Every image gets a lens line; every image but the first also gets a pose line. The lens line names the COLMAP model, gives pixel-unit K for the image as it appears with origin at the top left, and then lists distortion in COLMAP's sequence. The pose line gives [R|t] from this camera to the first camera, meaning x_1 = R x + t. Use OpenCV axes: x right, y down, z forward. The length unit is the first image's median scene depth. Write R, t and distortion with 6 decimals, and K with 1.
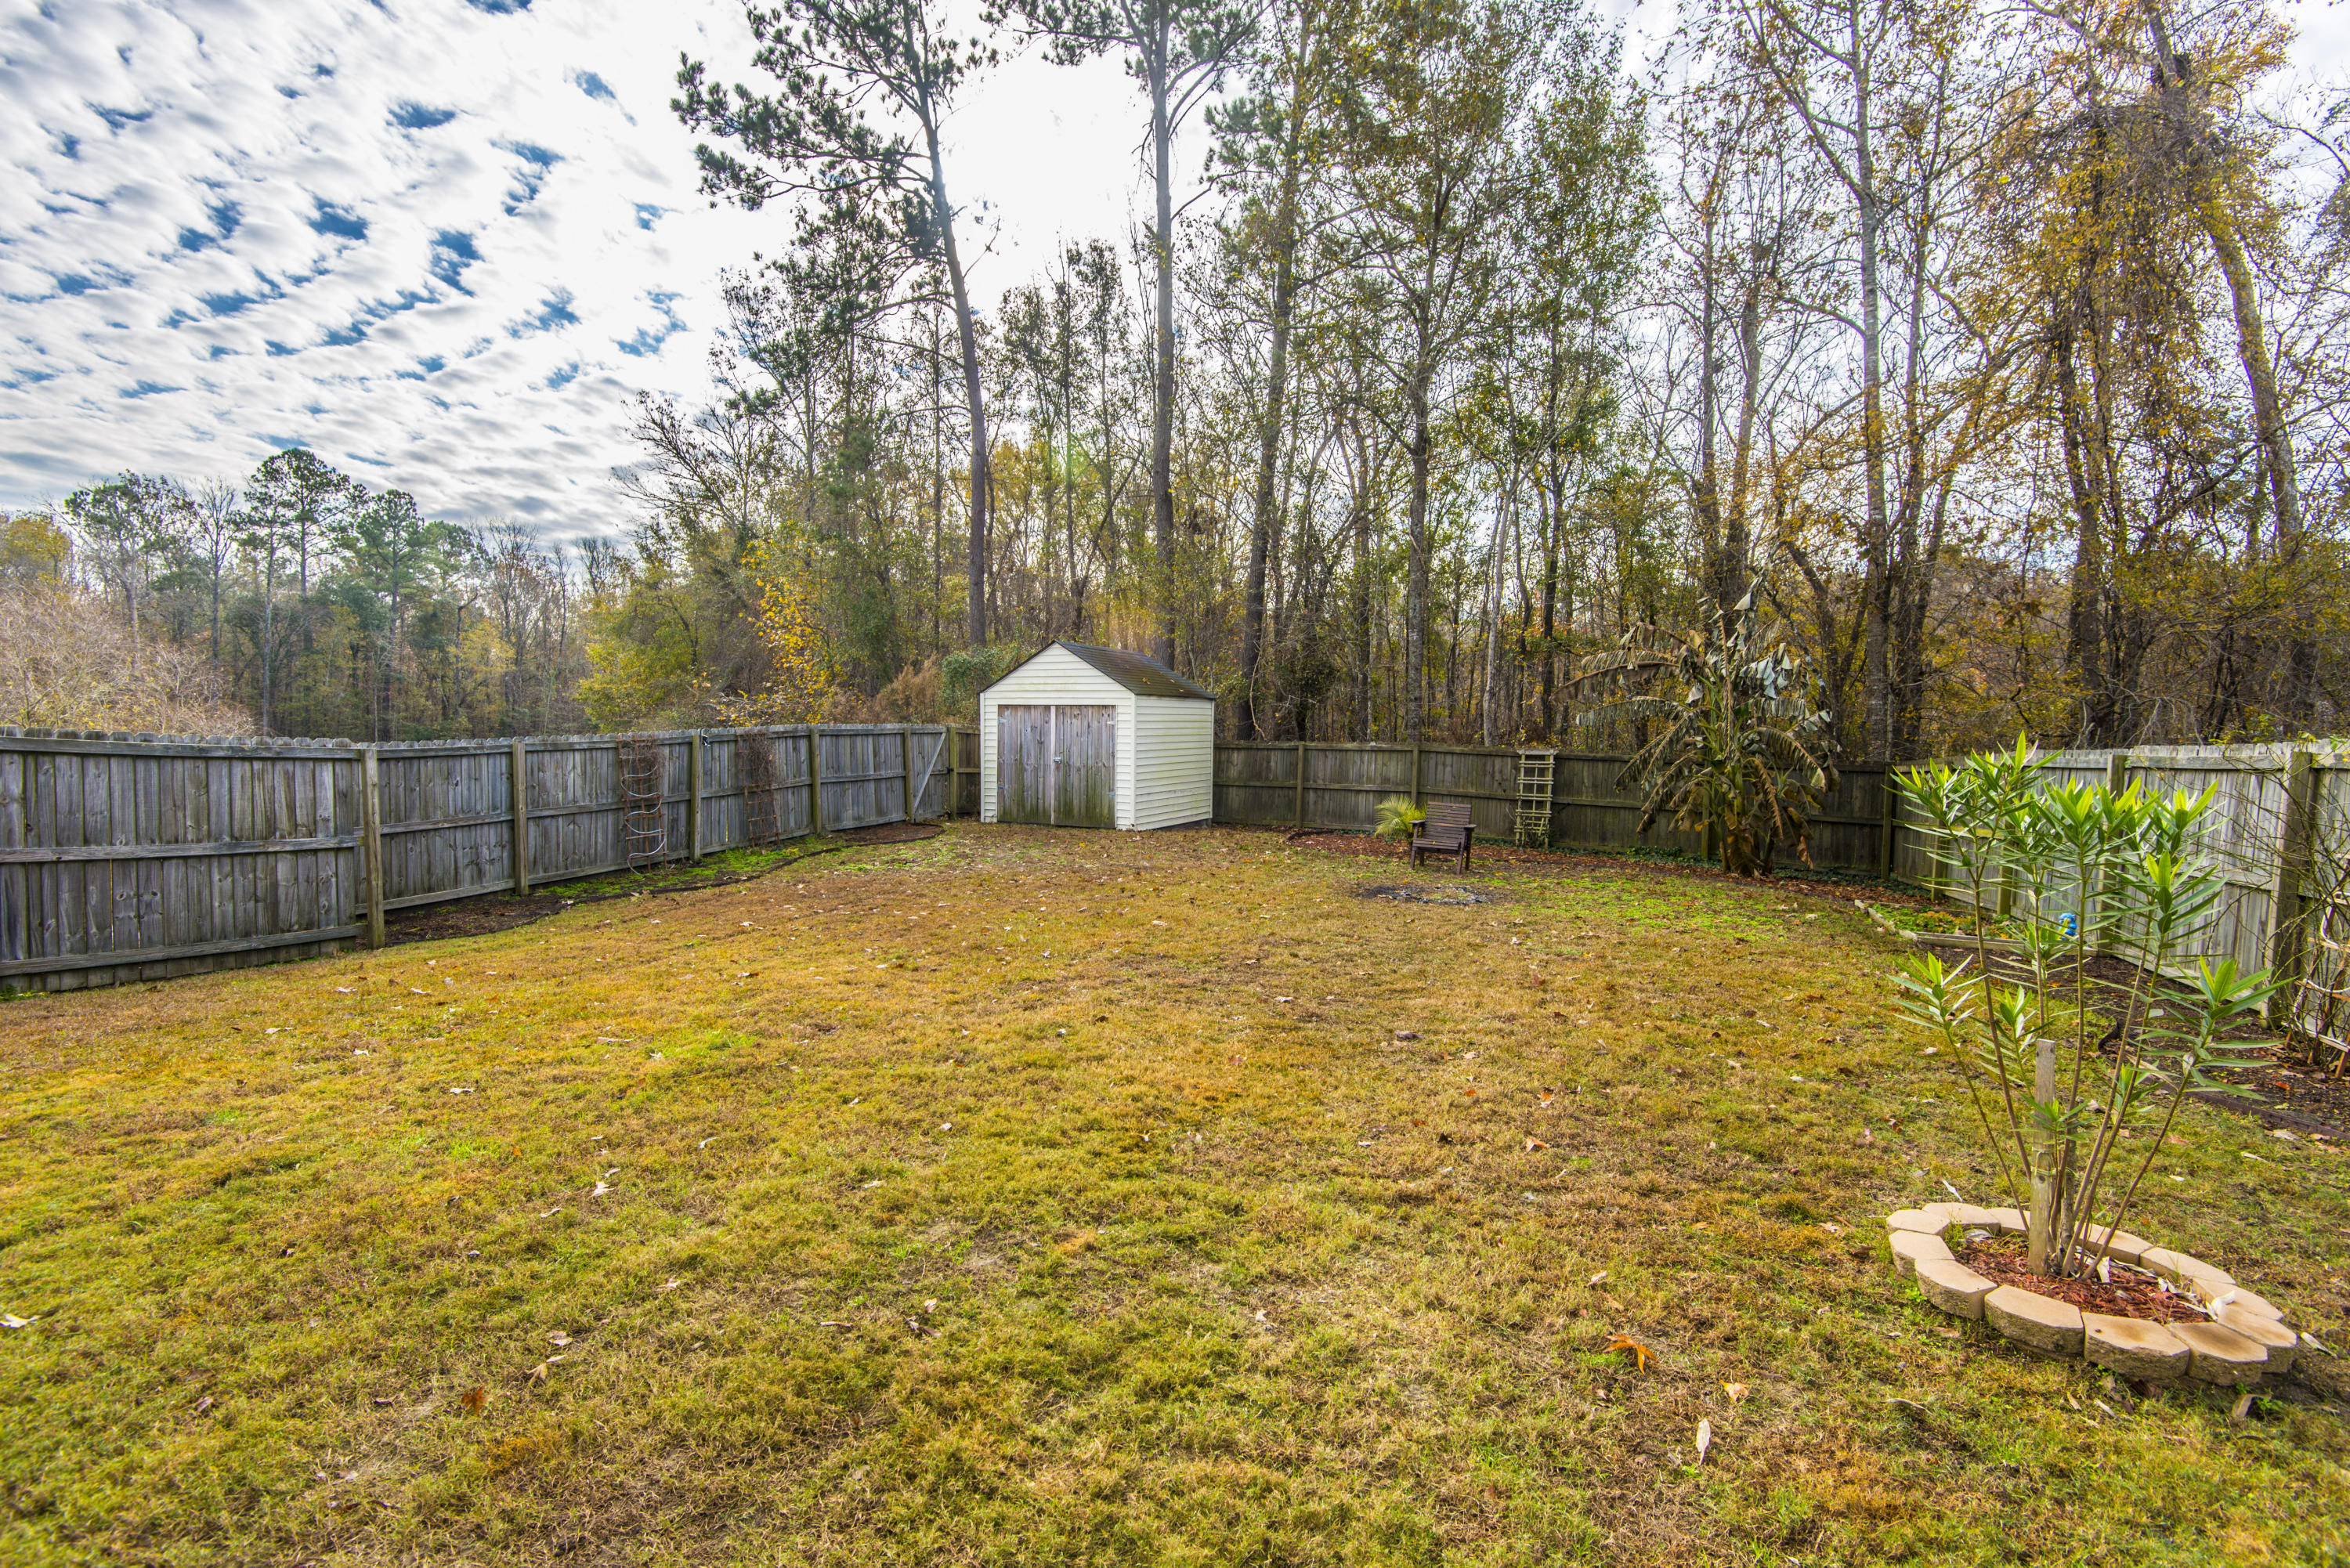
lens RADIAL K [[1058.7, 0, 1179.4], [0, 1058.7, 768.9], [0, 0, 1]] dist [0.041096, -0.026450]
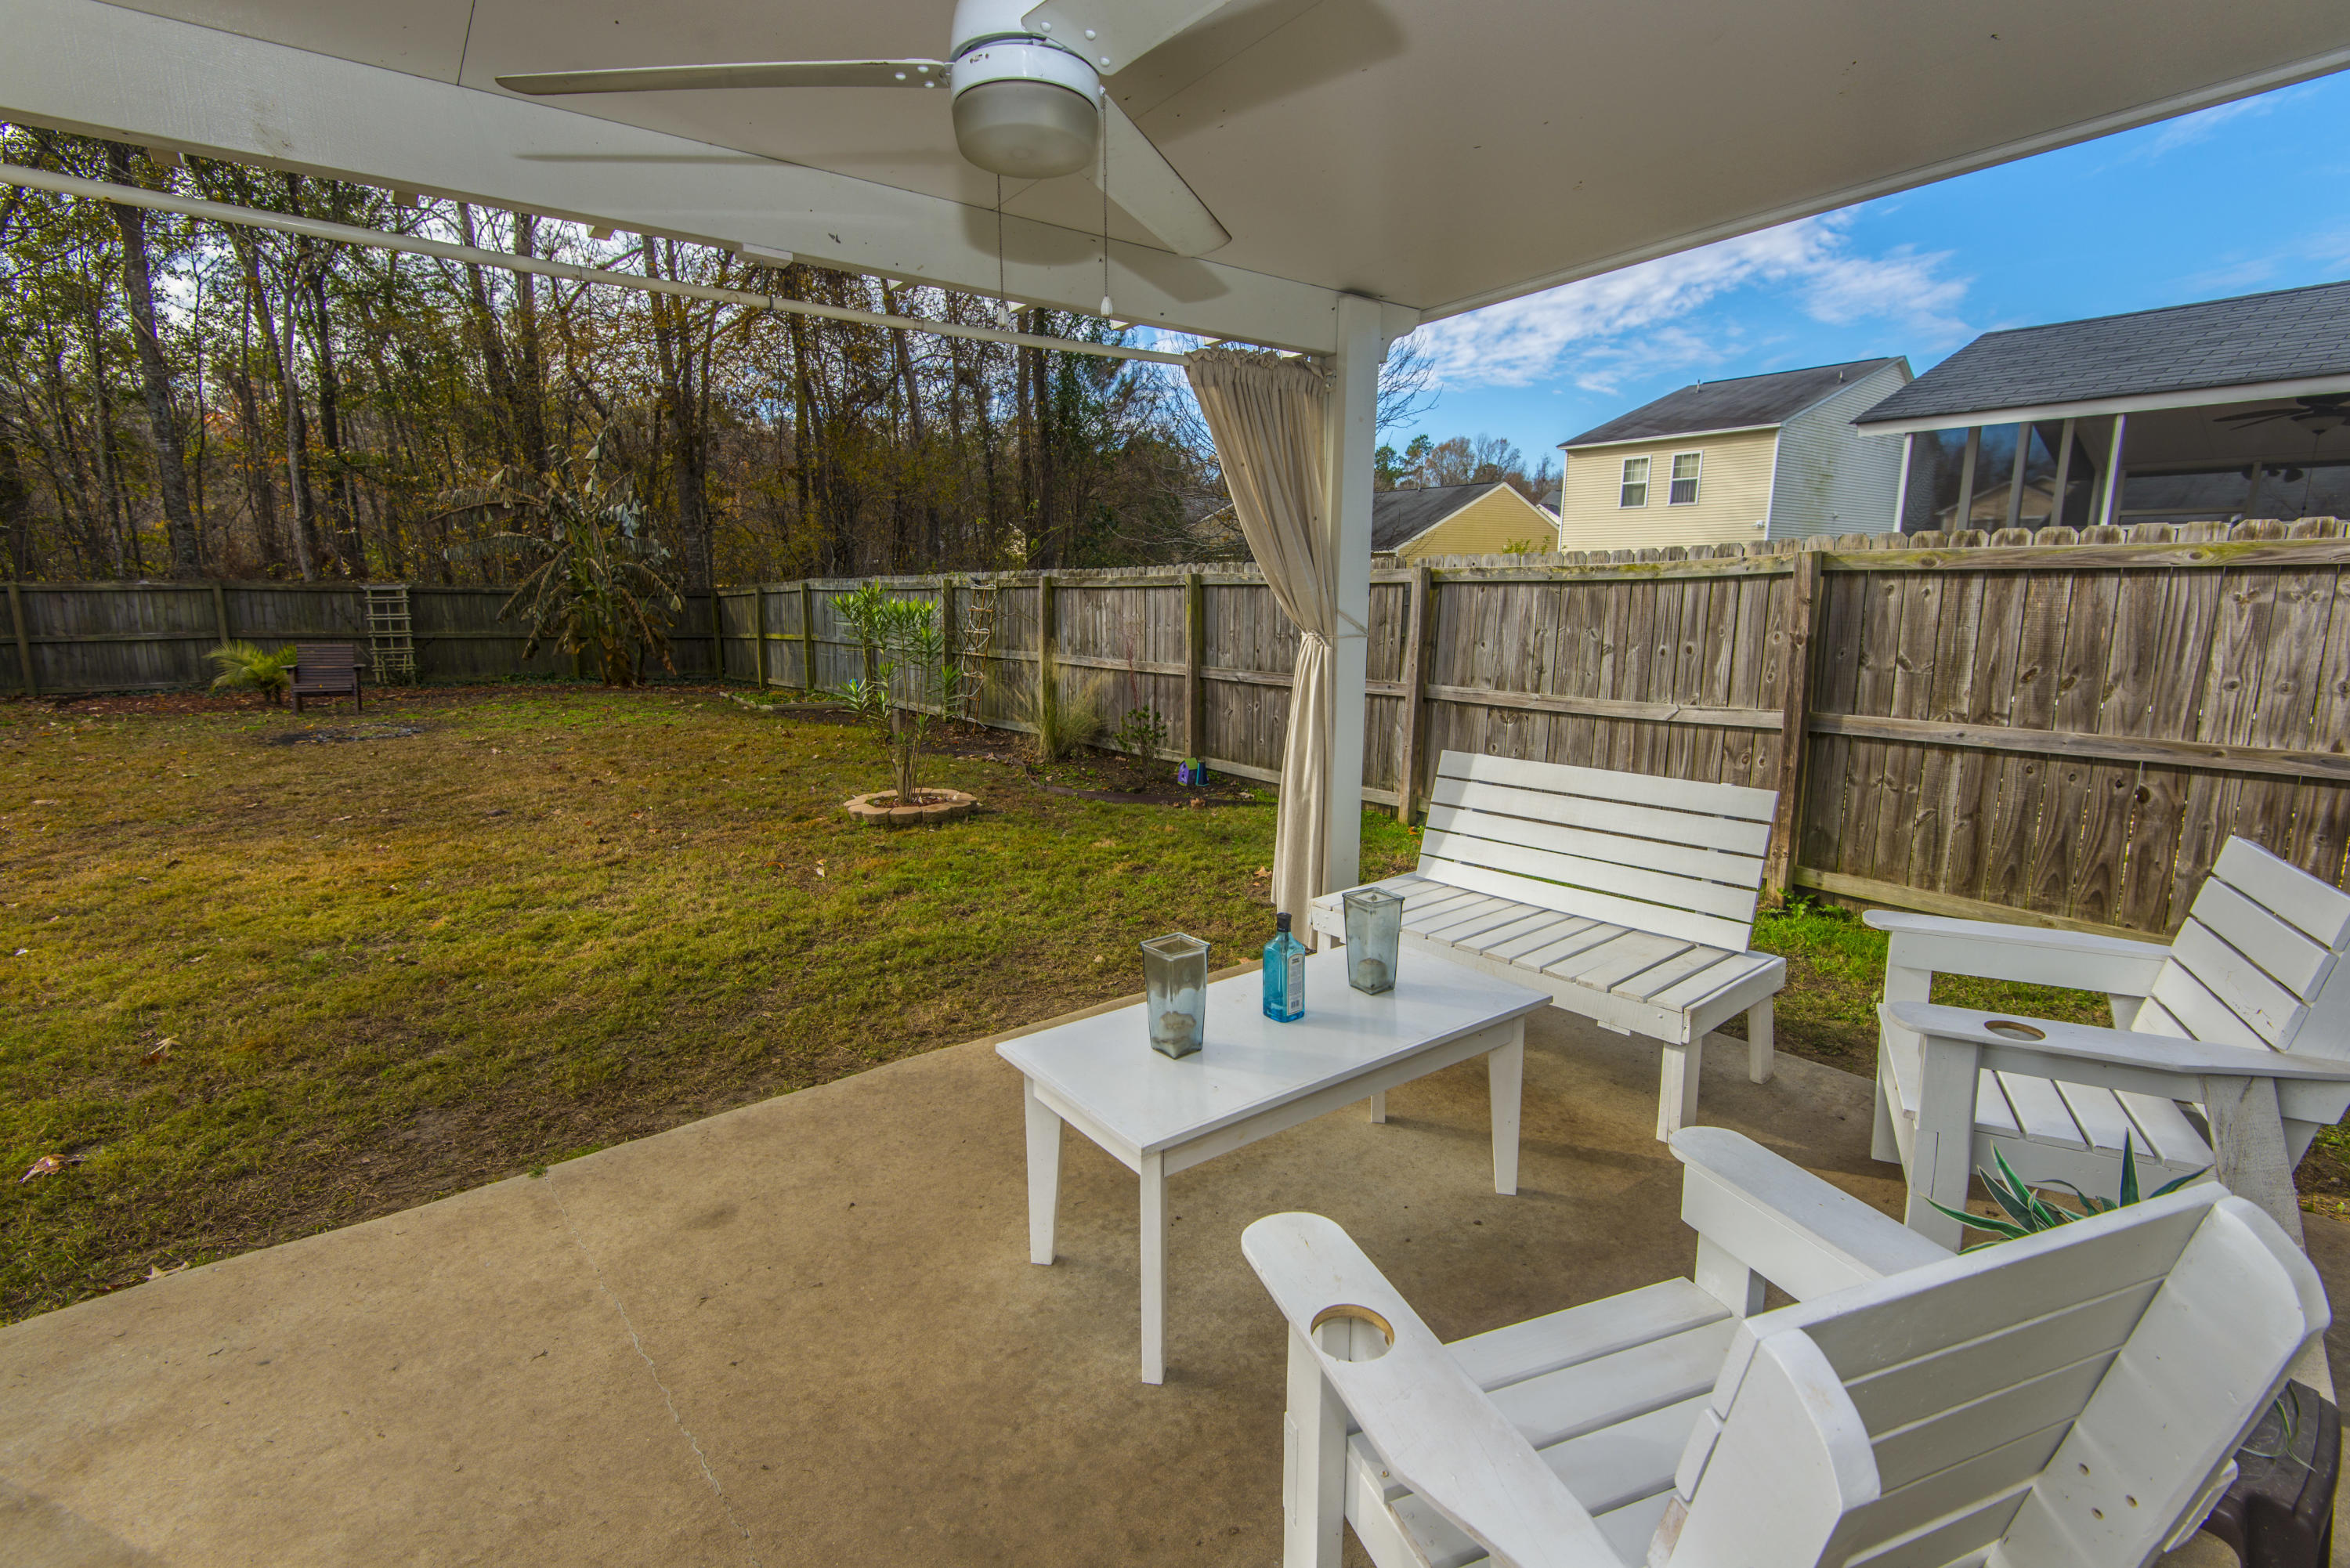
lens RADIAL K [[1058.7, 0, 1179.4], [0, 1058.7, 768.9], [0, 0, 1]] dist [0.041096, -0.026450]
pose [[0.508486, -0.172318, 0.843652, -0.144857], [0.035684, 0.983147, 0.179303, -0.002612], [-0.860331, -0.061068, 0.506065, -0.121479]]
